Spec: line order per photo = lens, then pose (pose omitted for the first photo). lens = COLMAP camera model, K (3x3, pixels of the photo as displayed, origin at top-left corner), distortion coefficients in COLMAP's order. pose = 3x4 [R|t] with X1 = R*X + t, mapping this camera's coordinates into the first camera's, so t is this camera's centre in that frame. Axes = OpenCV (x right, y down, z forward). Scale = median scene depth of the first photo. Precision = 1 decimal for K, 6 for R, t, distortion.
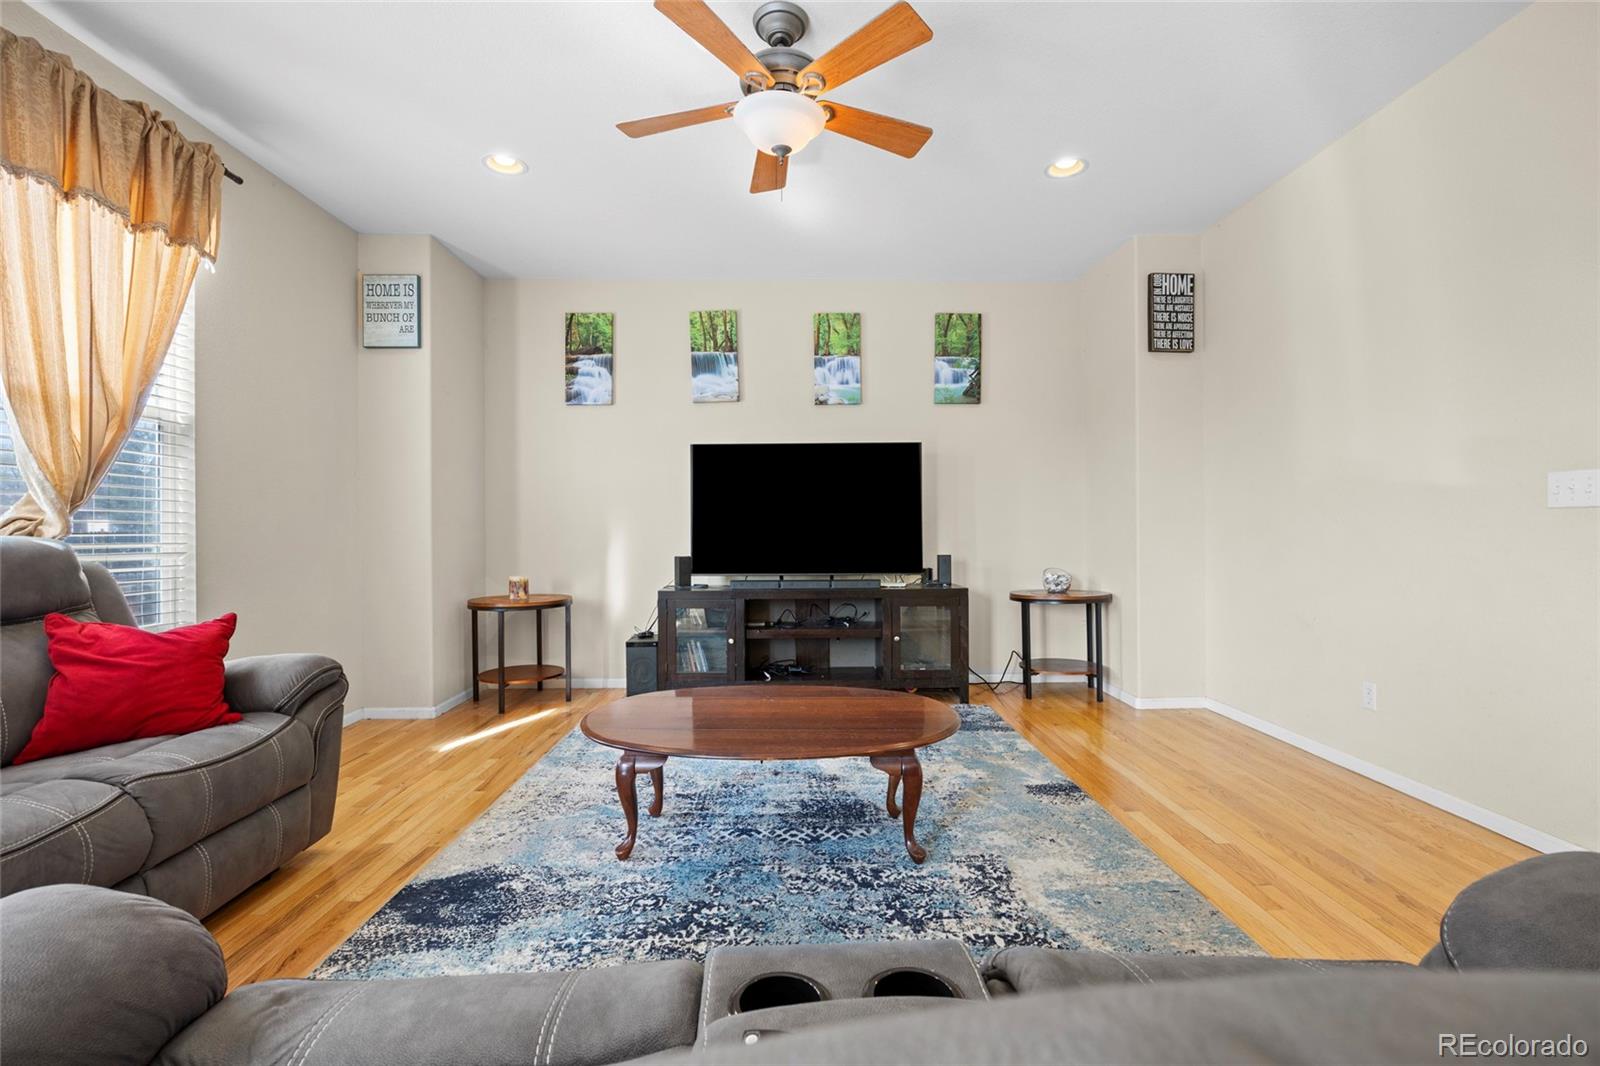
lens RADIAL K [[716.8, 0, 802.5], [0, 716.8, 531.0], [0, 0, 1]] dist [-0.017133, 0.000678]
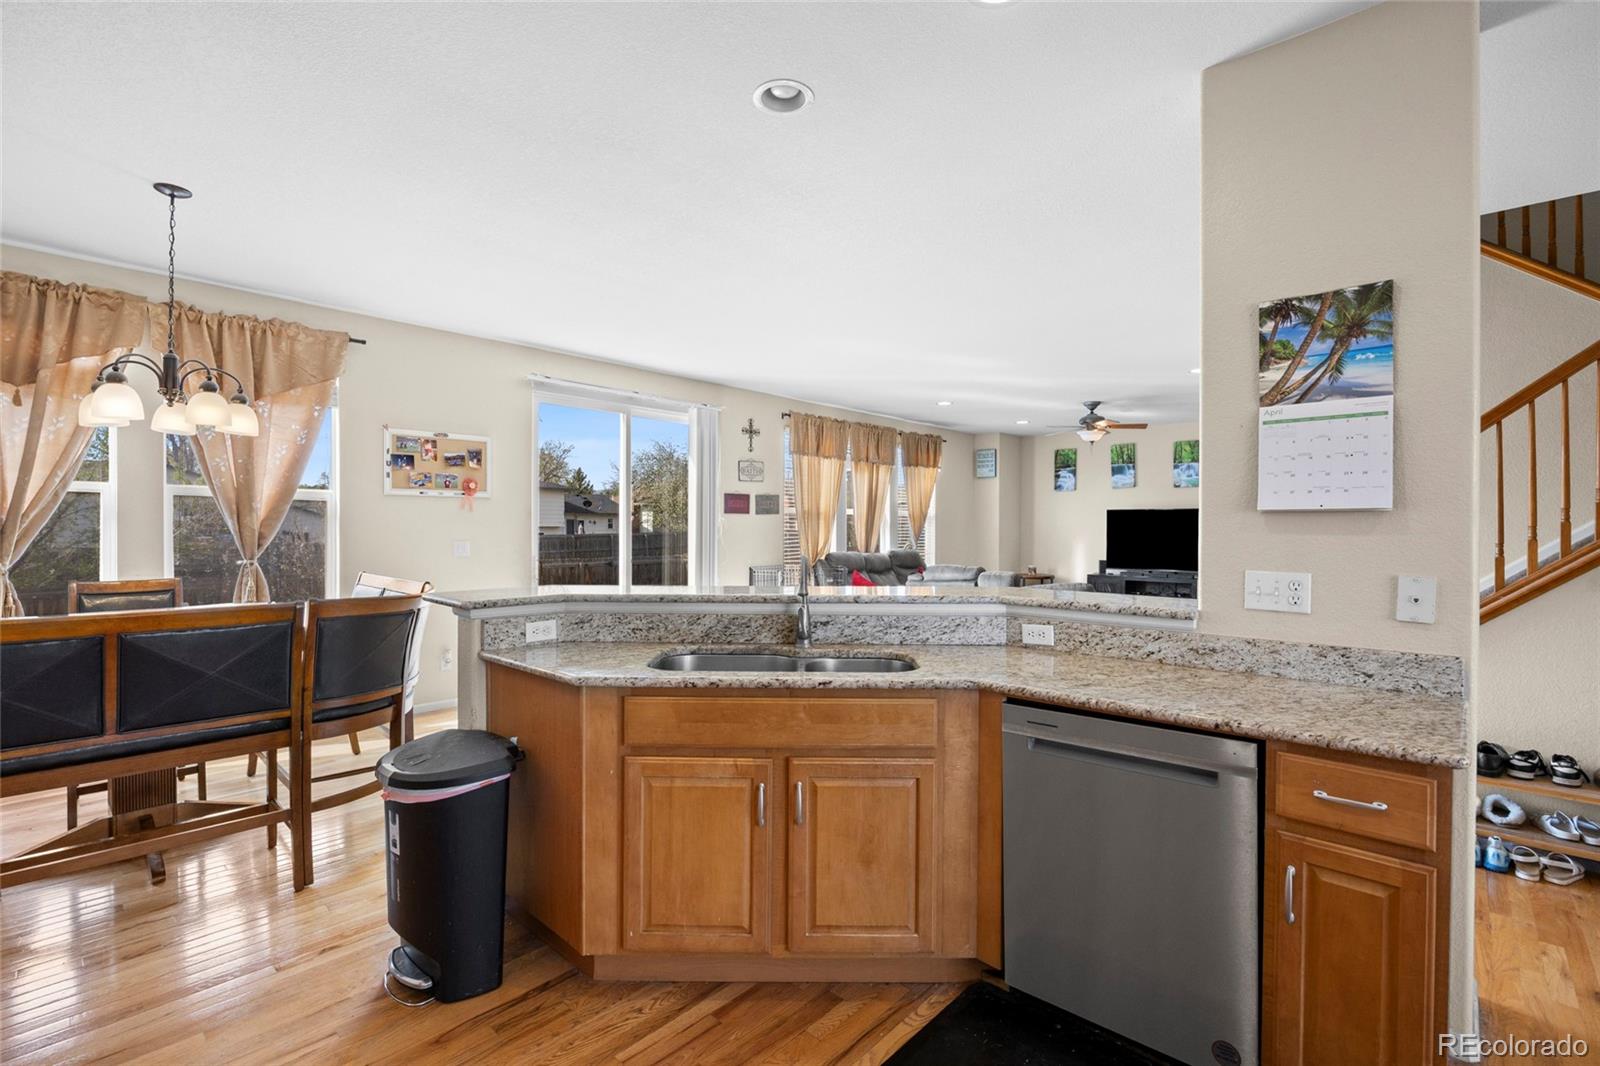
lens RADIAL K [[716.8, 0, 803.7], [0, 716.8, 530.3], [0, 0, 1]] dist [-0.017133, 0.000678]
pose [[0.730129, 0.013039, -0.683185, 0.746845], [-0.011549, 0.999911, 0.006742, -0.067832], [0.683212, 0.002967, 0.730214, -1.399799]]
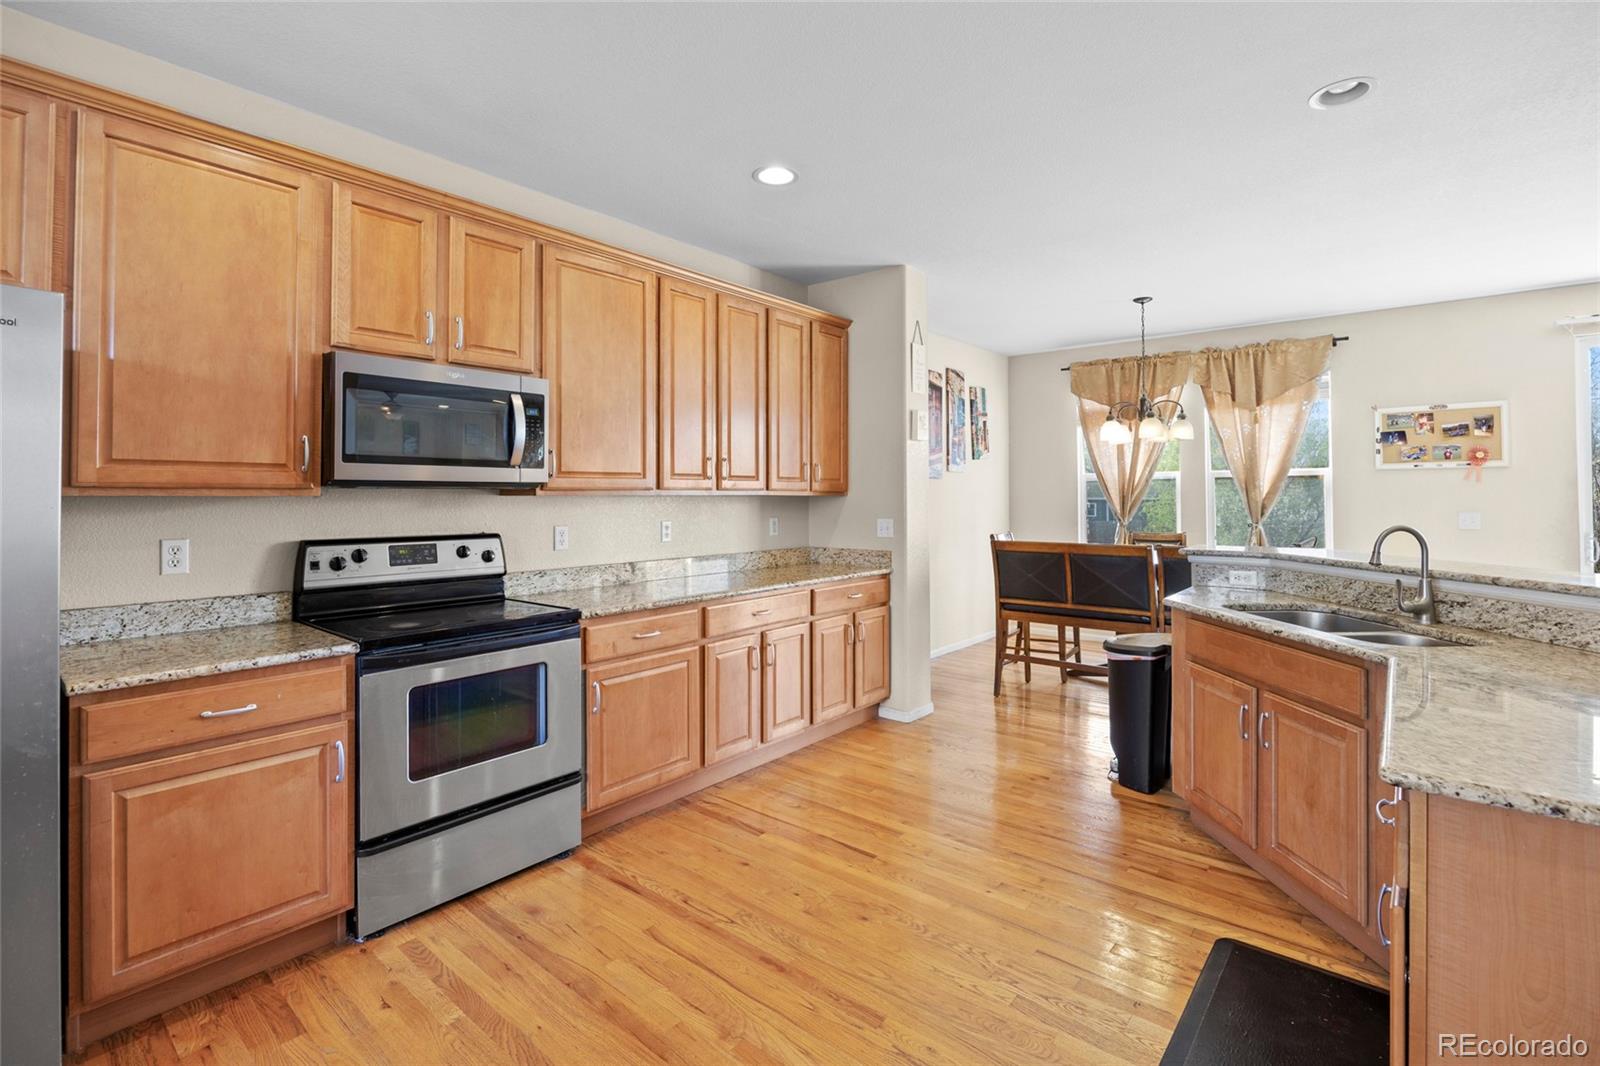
lens RADIAL K [[716.8, 0, 797.4], [0, 716.8, 504.5], [0, 0, 1]] dist [-0.017133, 0.000678]
pose [[-0.661251, 0.013200, -0.750049, 1.098657], [0.005598, 0.999904, 0.012662, -0.070051], [0.750144, 0.004174, -0.661262, -0.942126]]
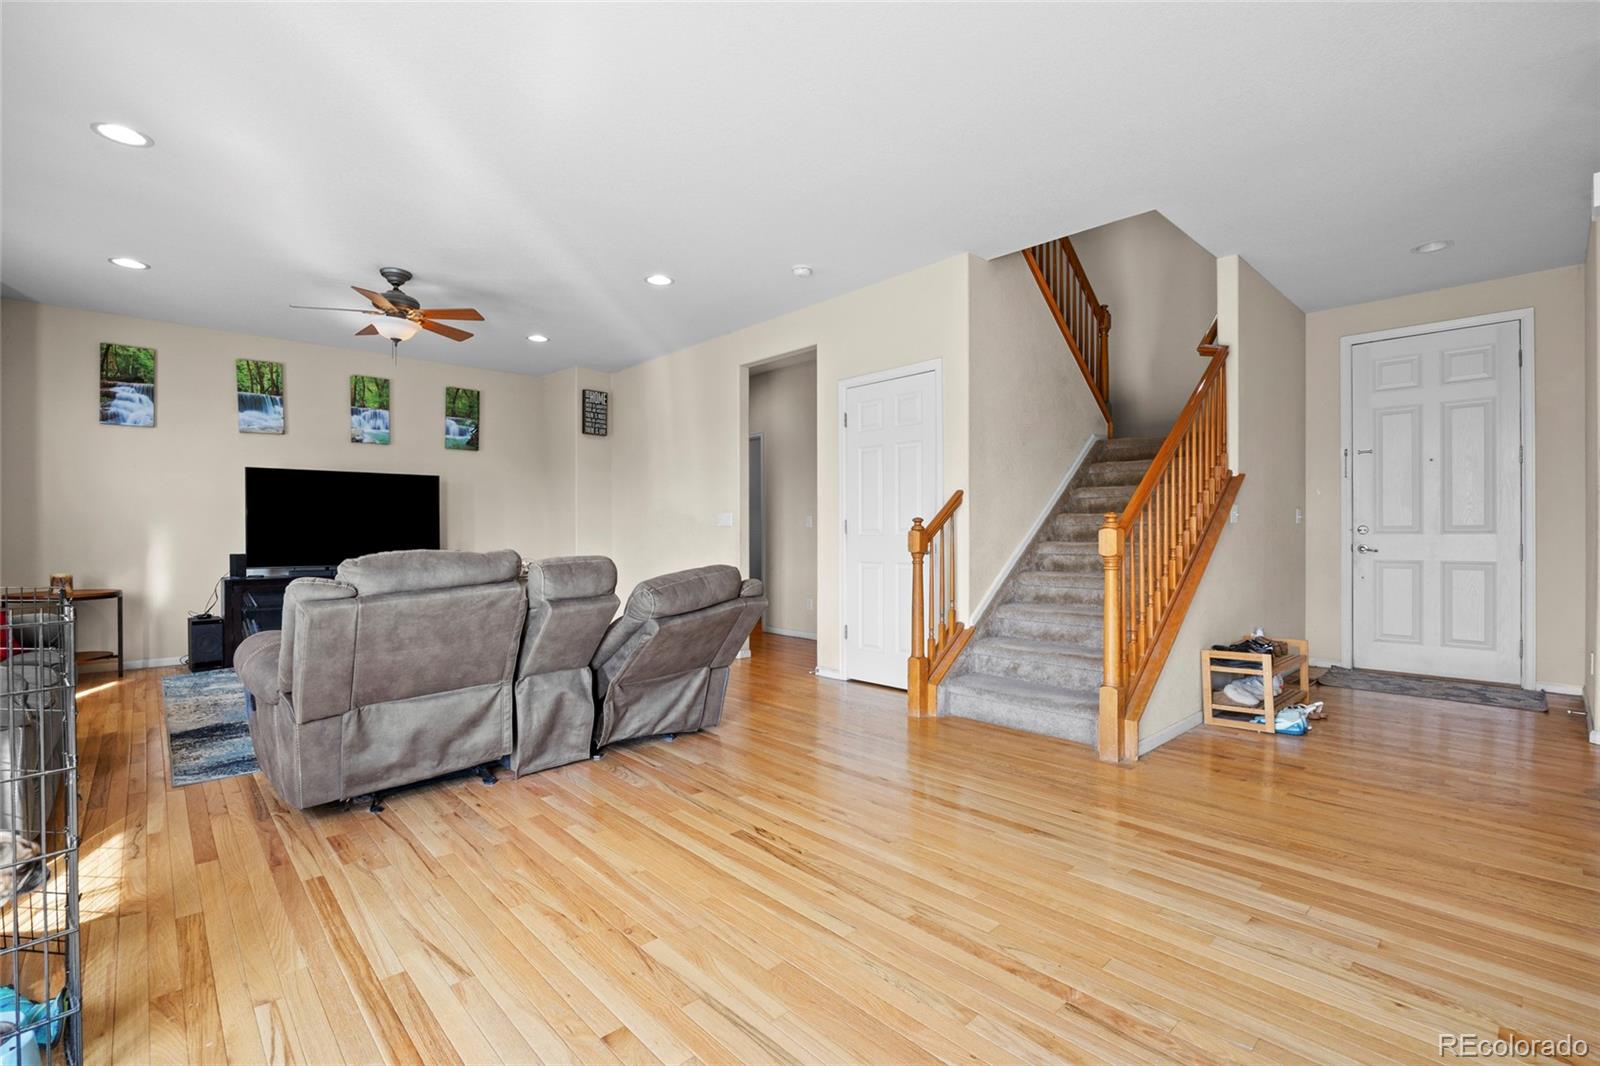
lens RADIAL K [[716.8, 0, 810.6], [0, 716.8, 538.1], [0, 0, 1]] dist [-0.017133, 0.000678]
pose [[0.743611, -0.000435, 0.668613, -0.282159], [-0.002147, 0.999993, 0.003039, 0.001114], [-0.668609, -0.003696, 0.743605, -0.702442]]
